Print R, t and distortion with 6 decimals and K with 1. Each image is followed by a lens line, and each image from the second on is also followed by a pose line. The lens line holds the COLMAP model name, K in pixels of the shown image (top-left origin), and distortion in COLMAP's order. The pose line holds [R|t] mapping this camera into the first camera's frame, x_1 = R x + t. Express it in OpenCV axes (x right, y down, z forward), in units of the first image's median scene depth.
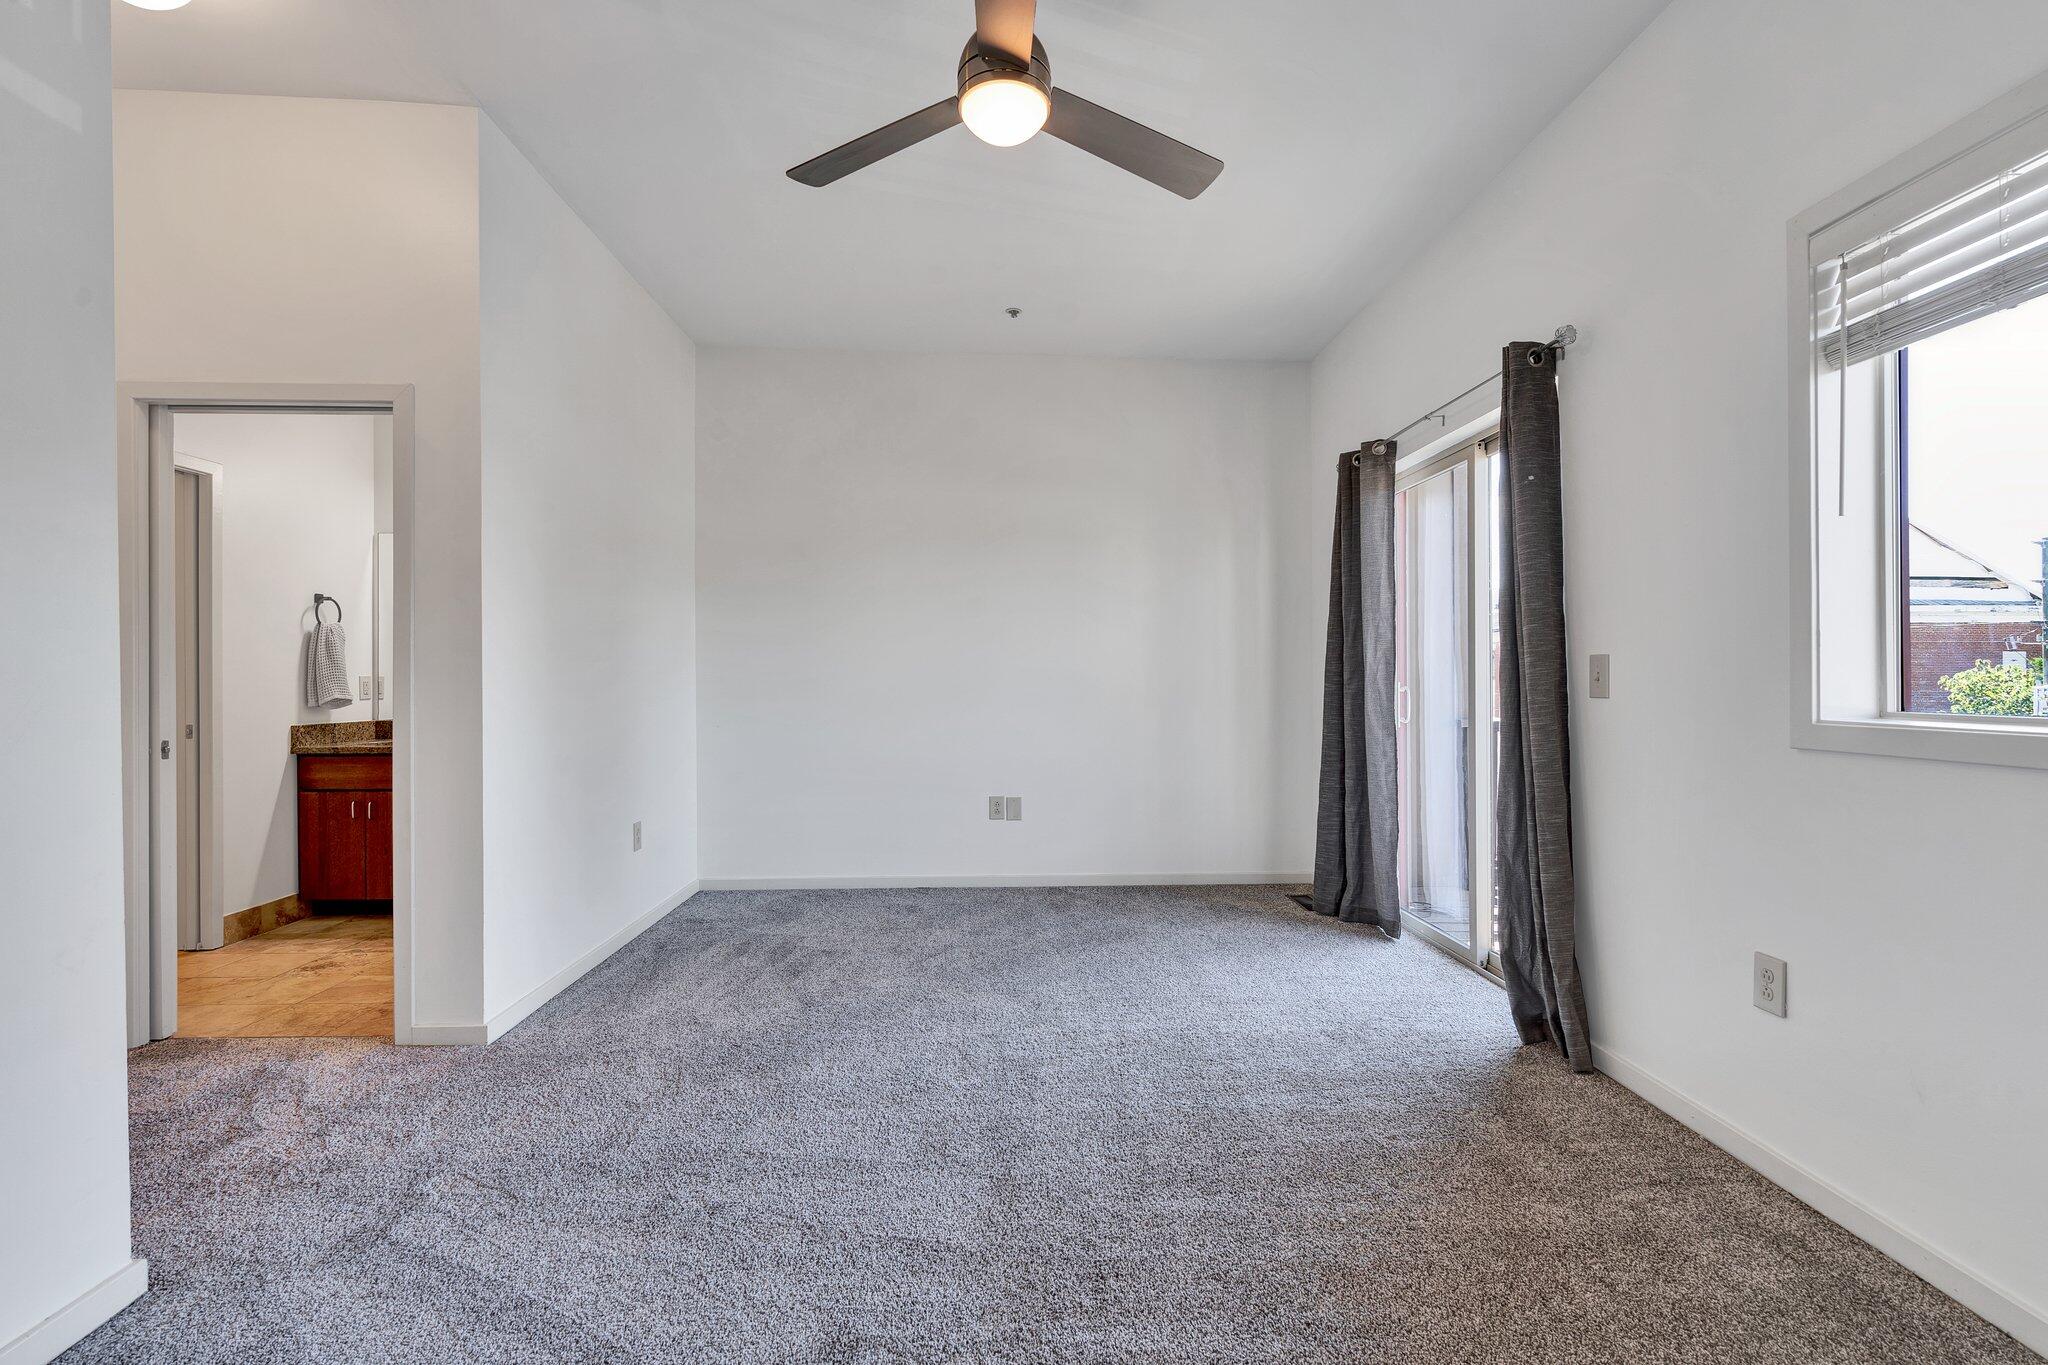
lens RADIAL K [[922.7, 0, 1026.0], [0, 922.7, 688.4], [0, 0, 1]] dist [-0.003062, 0.000250]
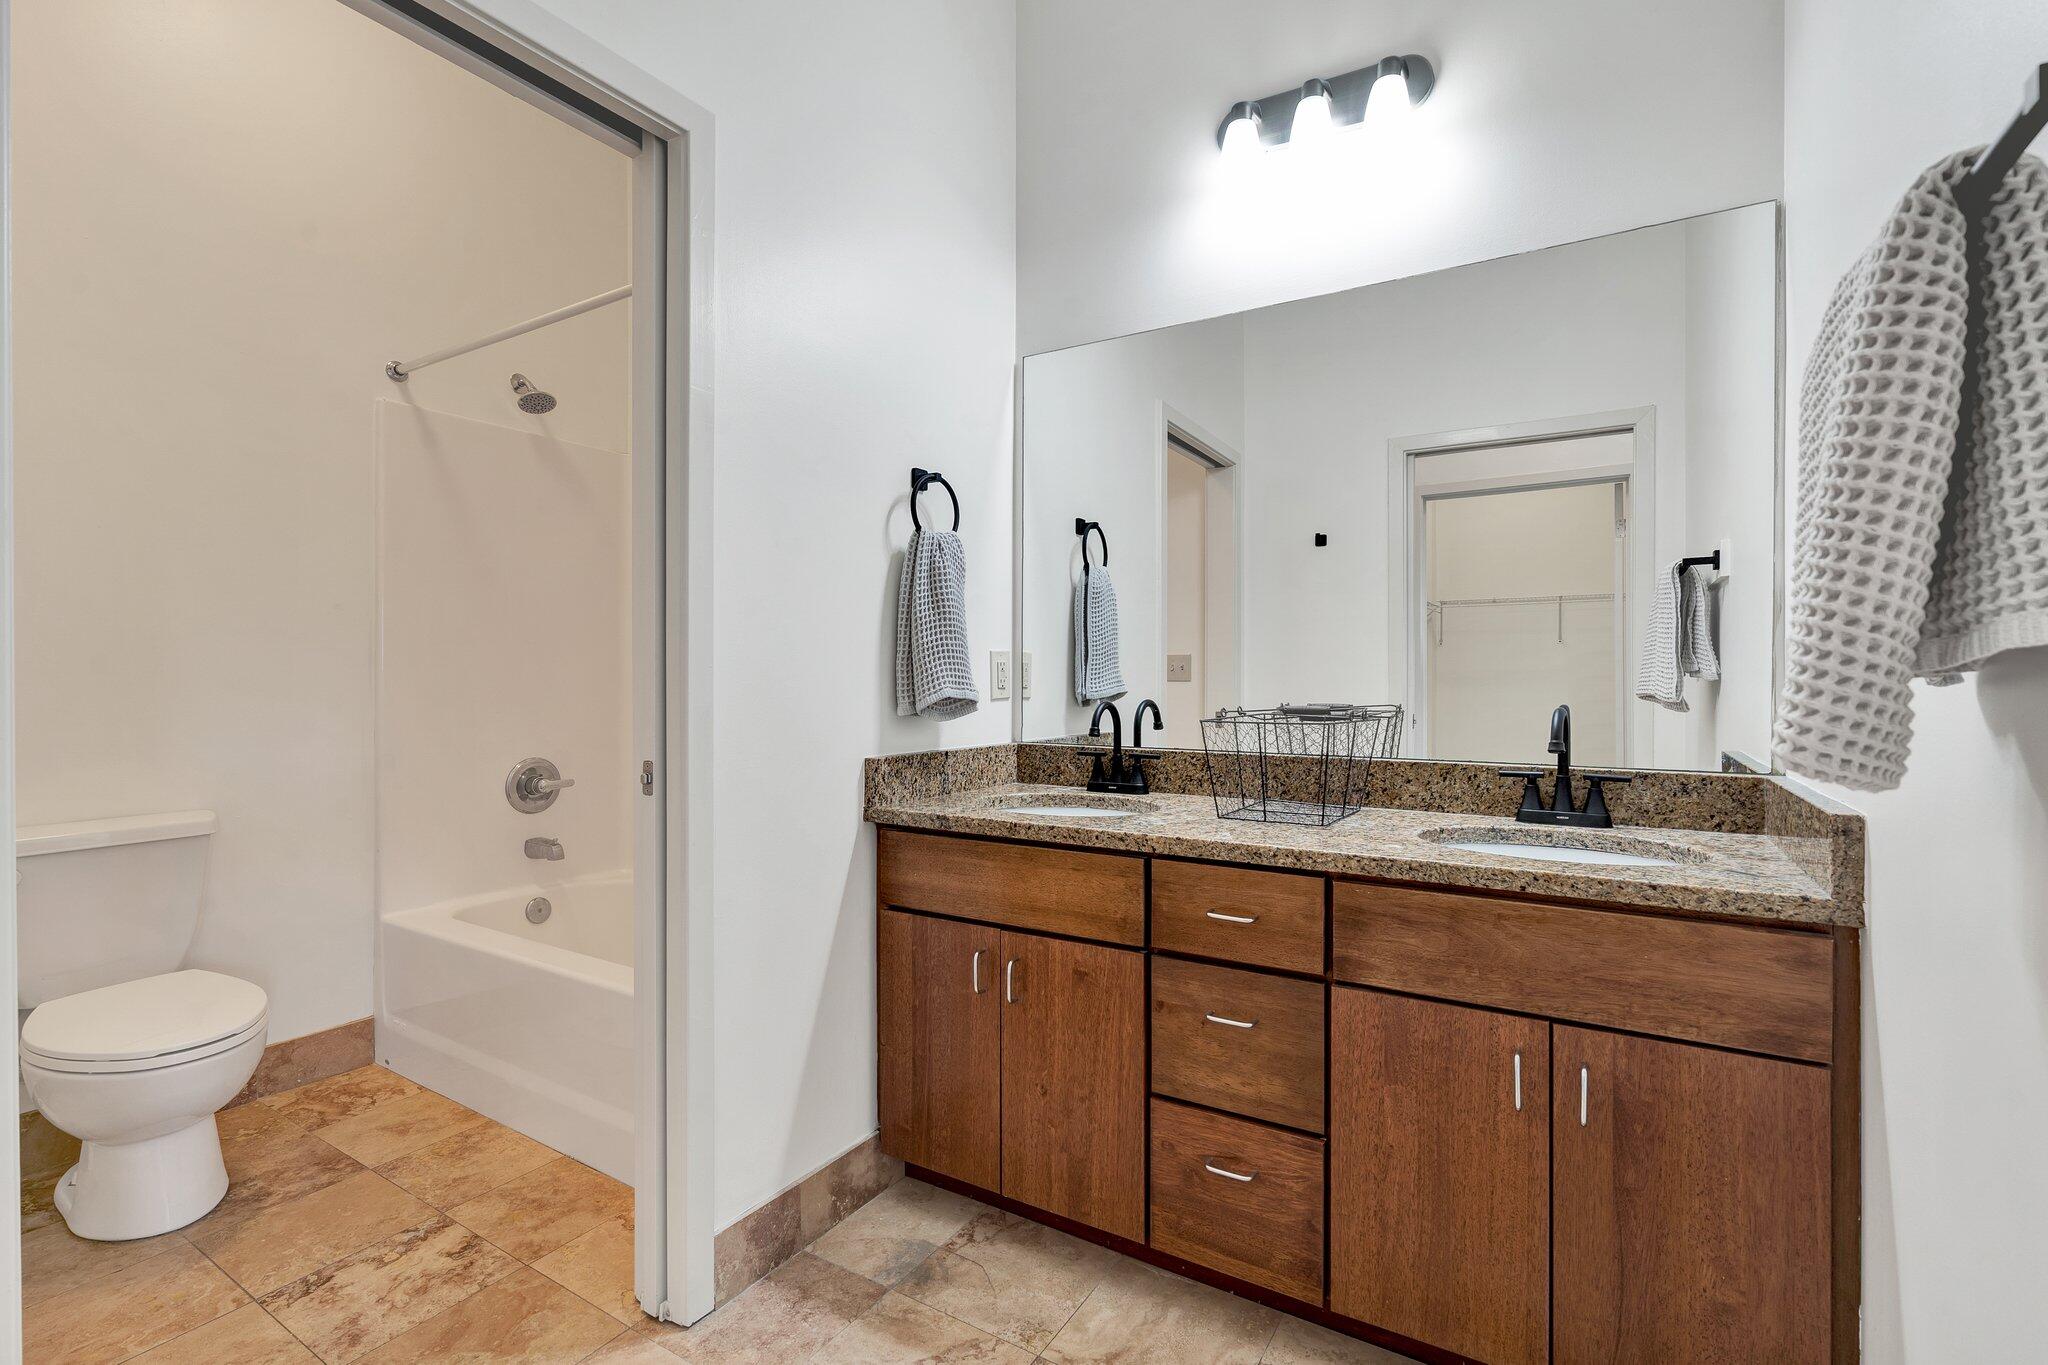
lens RADIAL K [[922.7, 0, 1023.3], [0, 922.7, 687.1], [0, 0, 1]] dist [-0.003062, 0.000250]
pose [[0.830335, 0.002628, -0.557258, -0.476630], [-0.003676, 0.999993, -0.000763, 0.006285], [0.557253, 0.002682, 0.830339, 0.659185]]
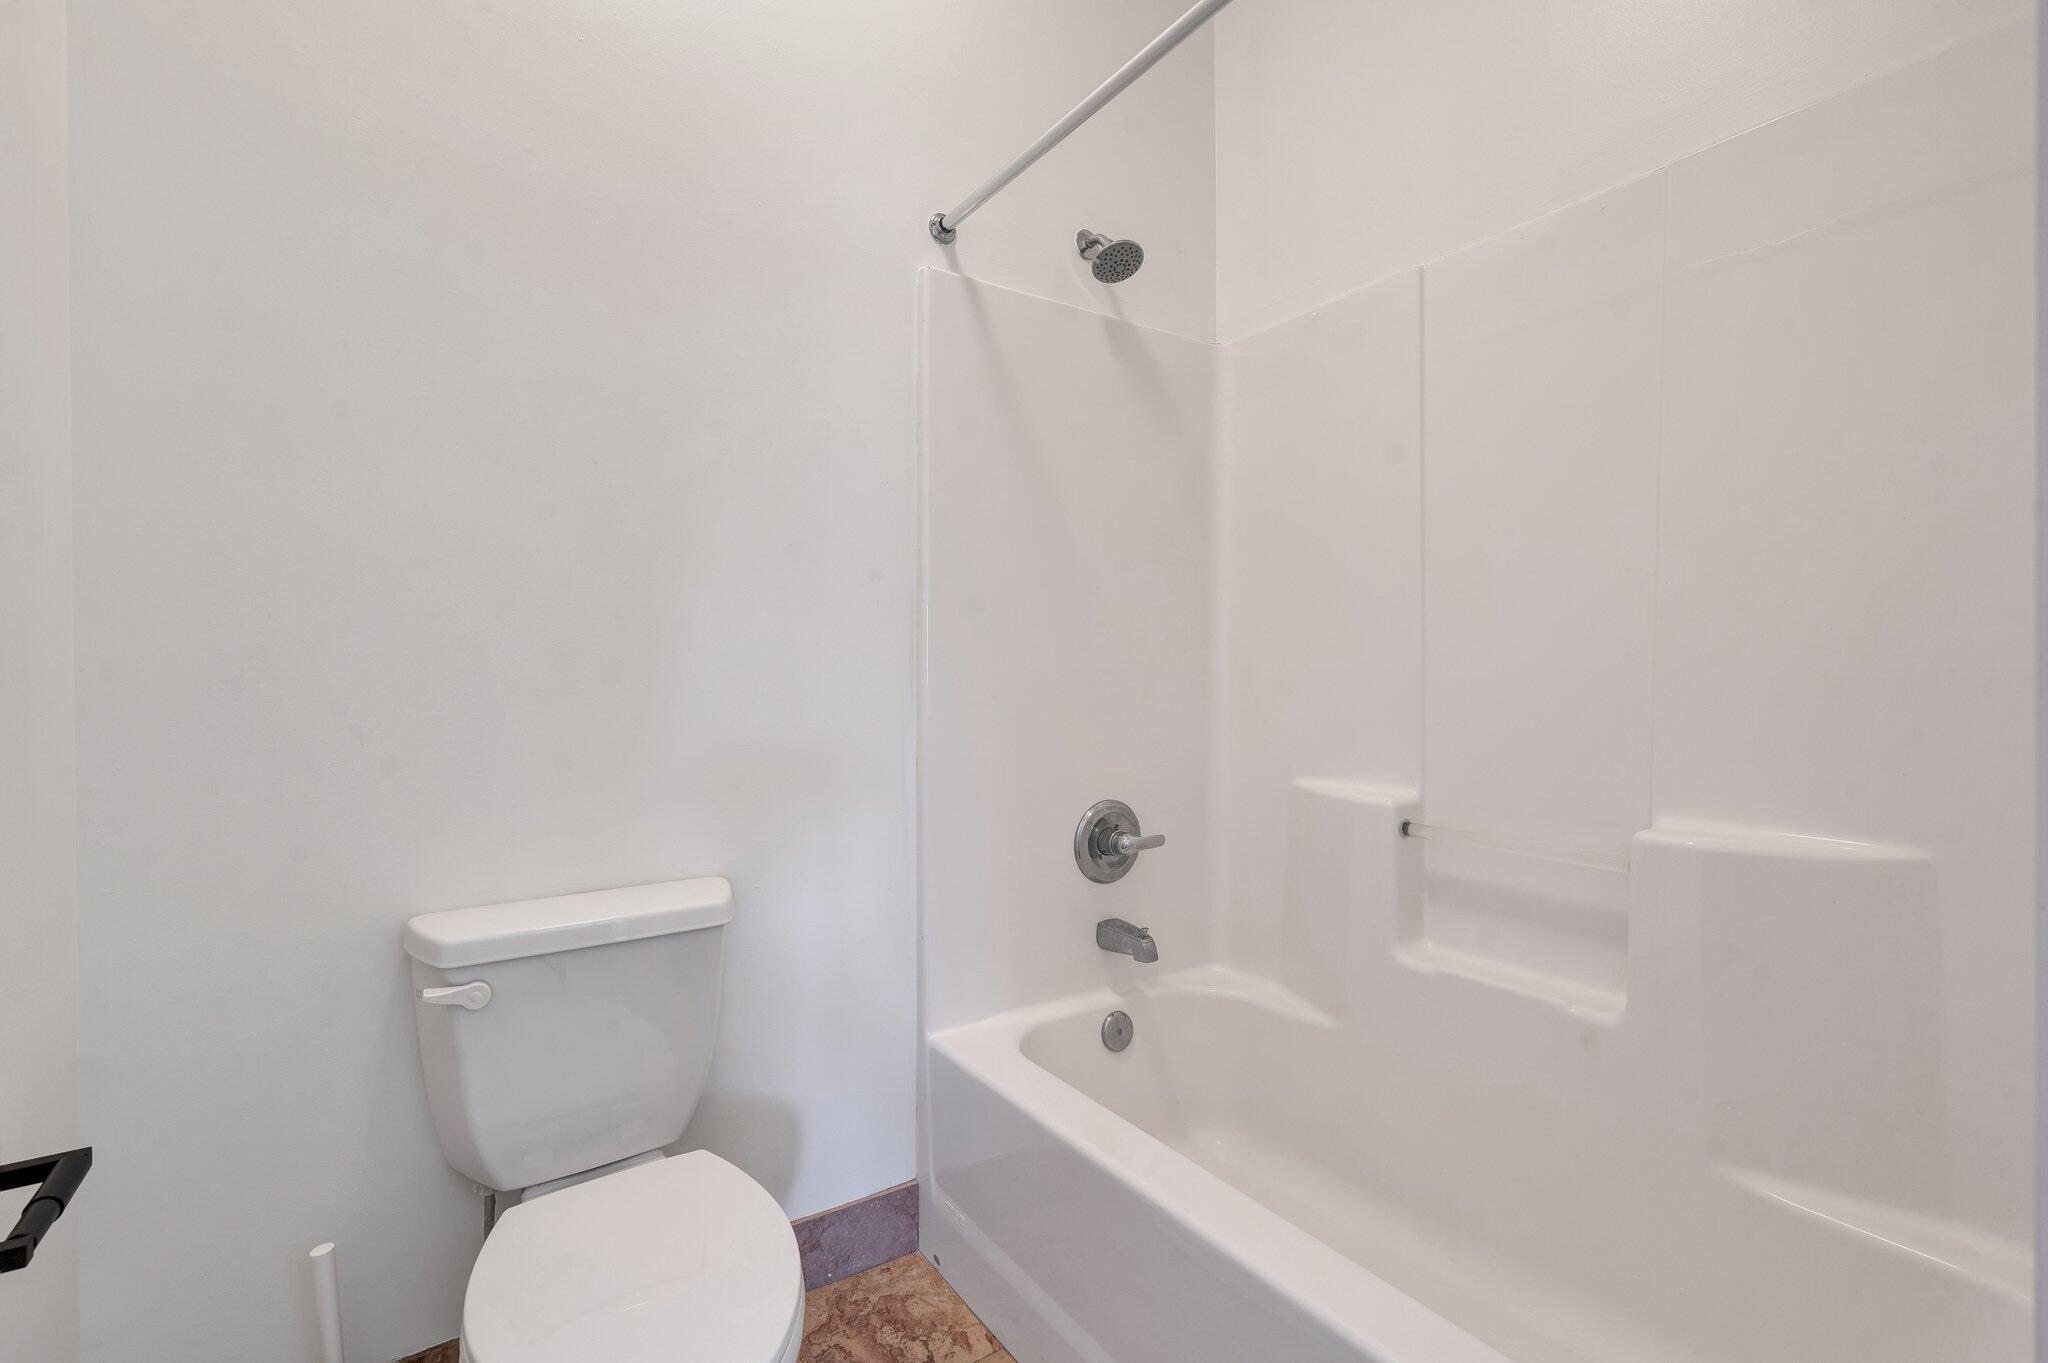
lens RADIAL K [[922.7, 0, 1023.6], [0, 922.7, 687.6], [0, 0, 1]] dist [-0.003062, 0.000250]
pose [[0.525521, -0.000082, -0.850780, -0.620804], [0.000300, 1.000000, 0.000089, 0.005025], [0.850780, -0.000302, 0.525521, 0.700017]]
